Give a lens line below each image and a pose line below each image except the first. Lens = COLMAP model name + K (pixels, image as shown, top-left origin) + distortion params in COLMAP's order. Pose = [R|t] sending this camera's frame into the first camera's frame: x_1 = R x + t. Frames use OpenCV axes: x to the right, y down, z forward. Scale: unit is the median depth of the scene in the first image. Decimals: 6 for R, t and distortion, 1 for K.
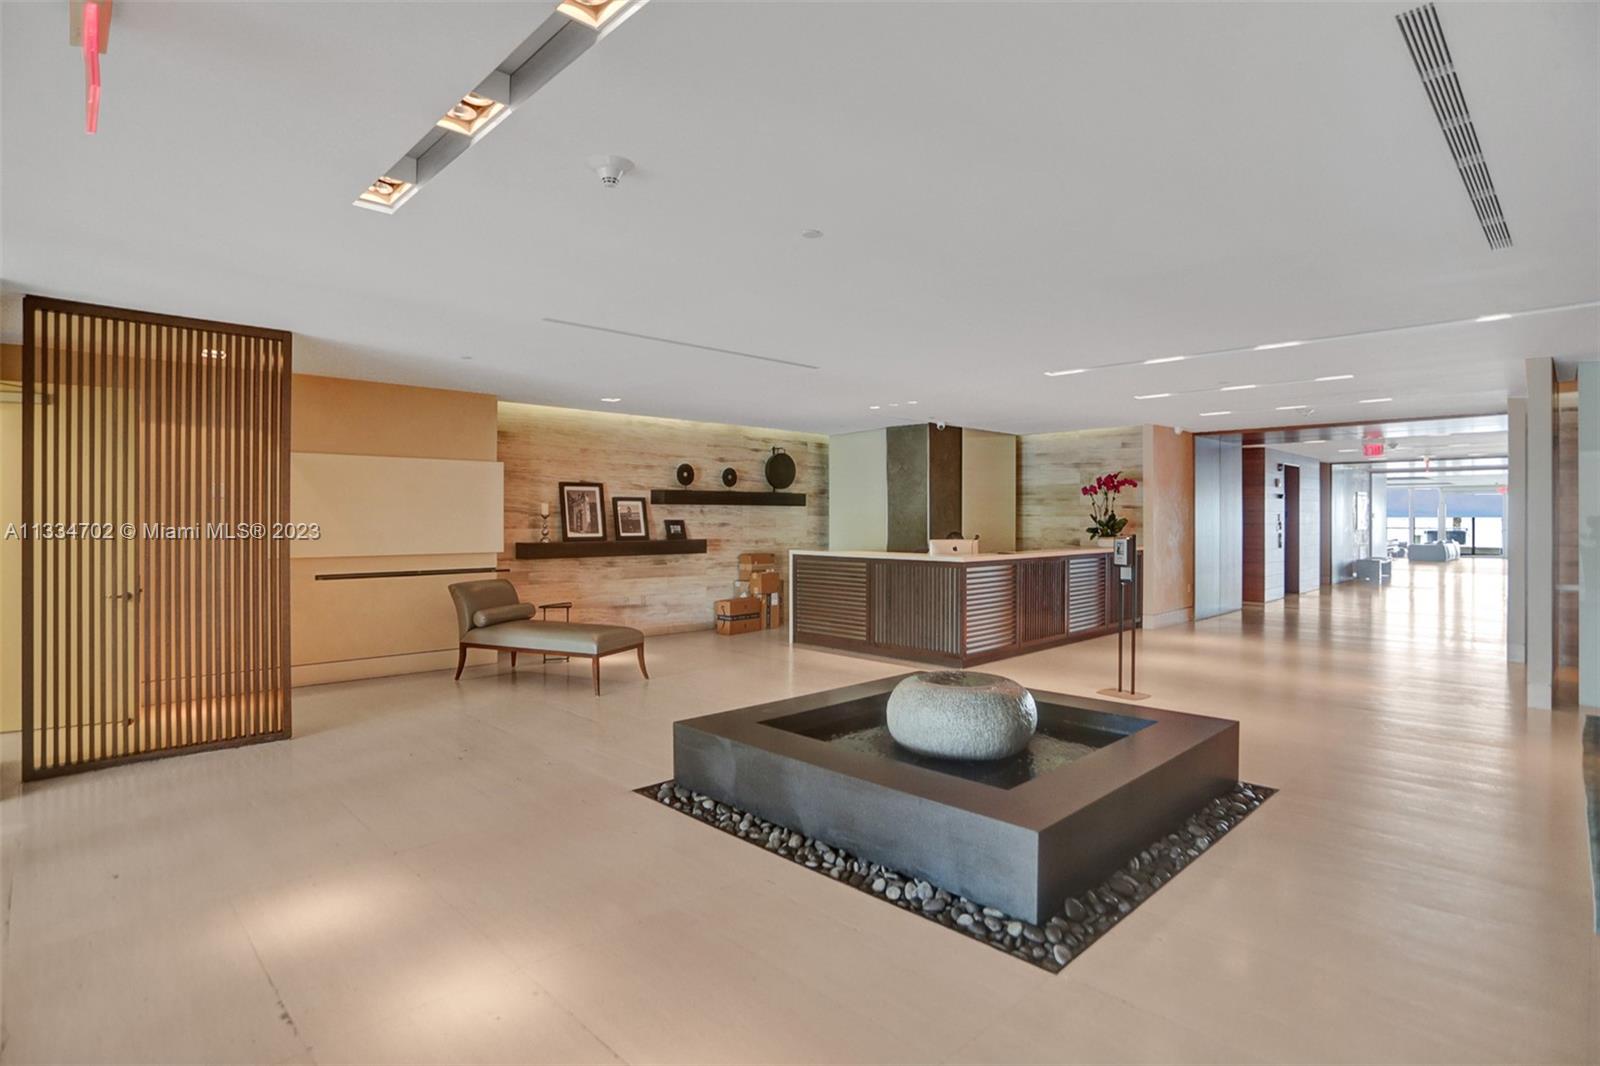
lens RADIAL K [[820.3, 0, 794.6], [0, 820.3, 496.1], [0, 0, 1]] dist [-0.065837, 0.031396]
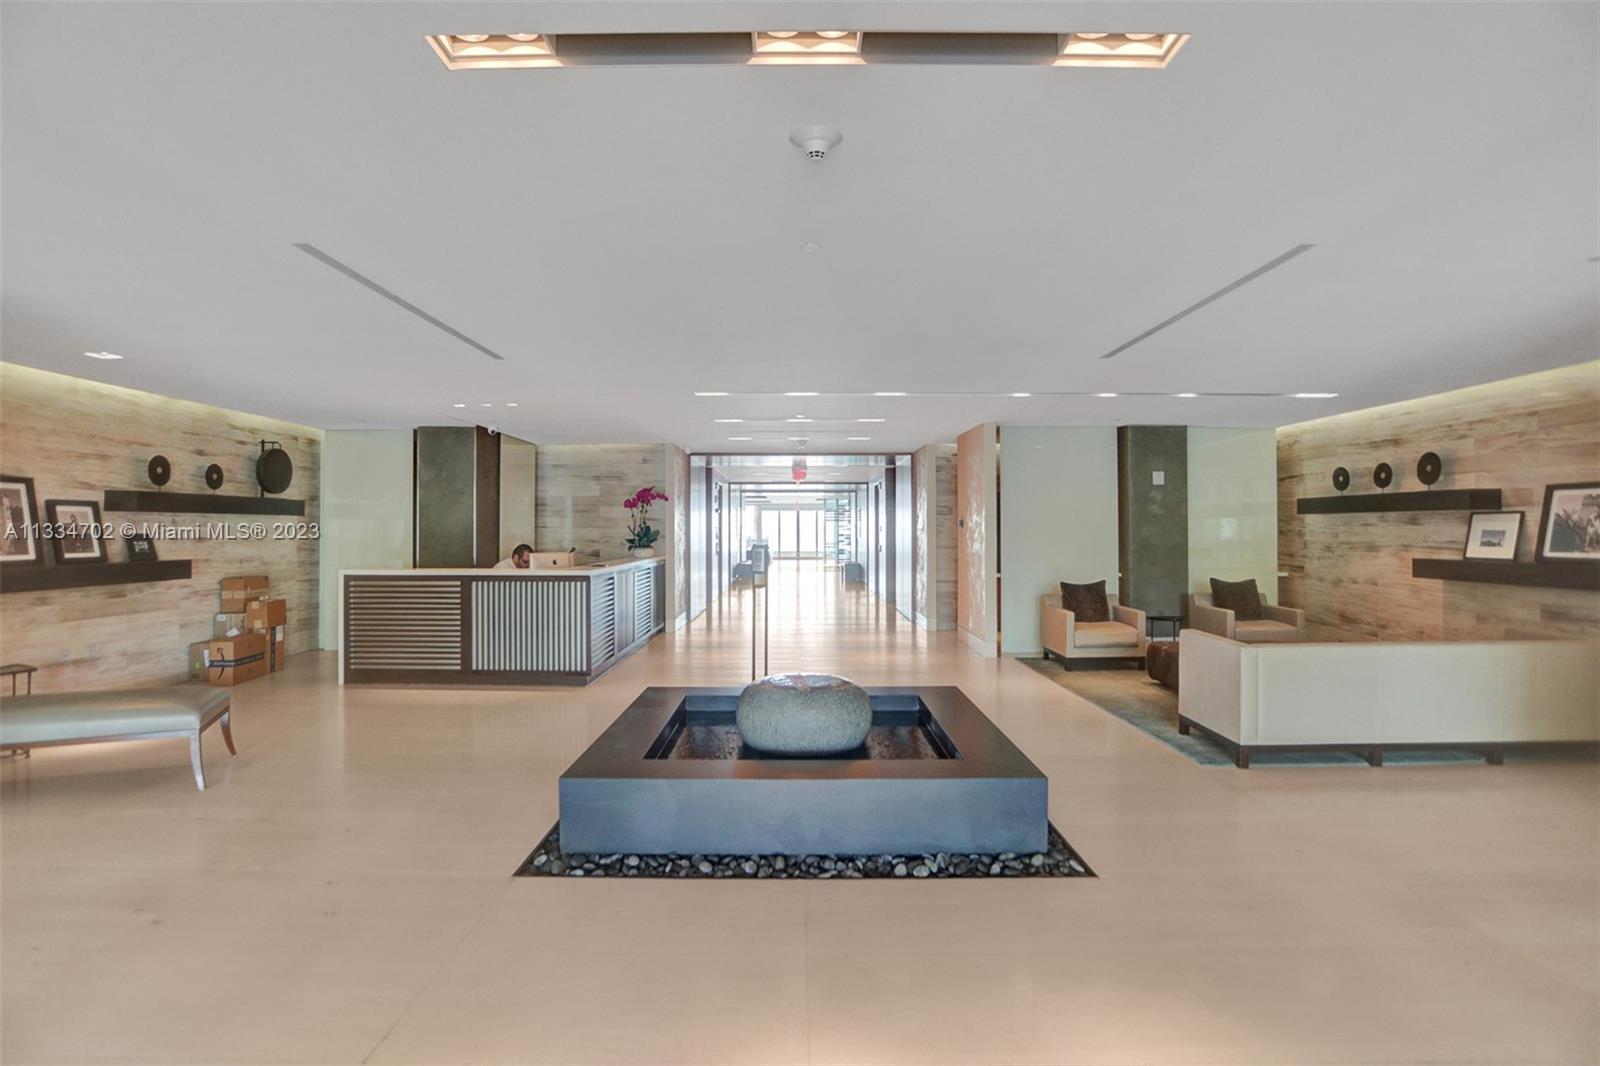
lens RADIAL K [[820.3, 0, 794.6], [0, 820.3, 496.1], [0, 0, 1]] dist [-0.065837, 0.031396]
pose [[0.710753, 0.024996, 0.702997, -0.222721], [-0.014383, 0.999676, -0.021004, 0.002908], [-0.703294, 0.004818, 0.710883, 0.106558]]
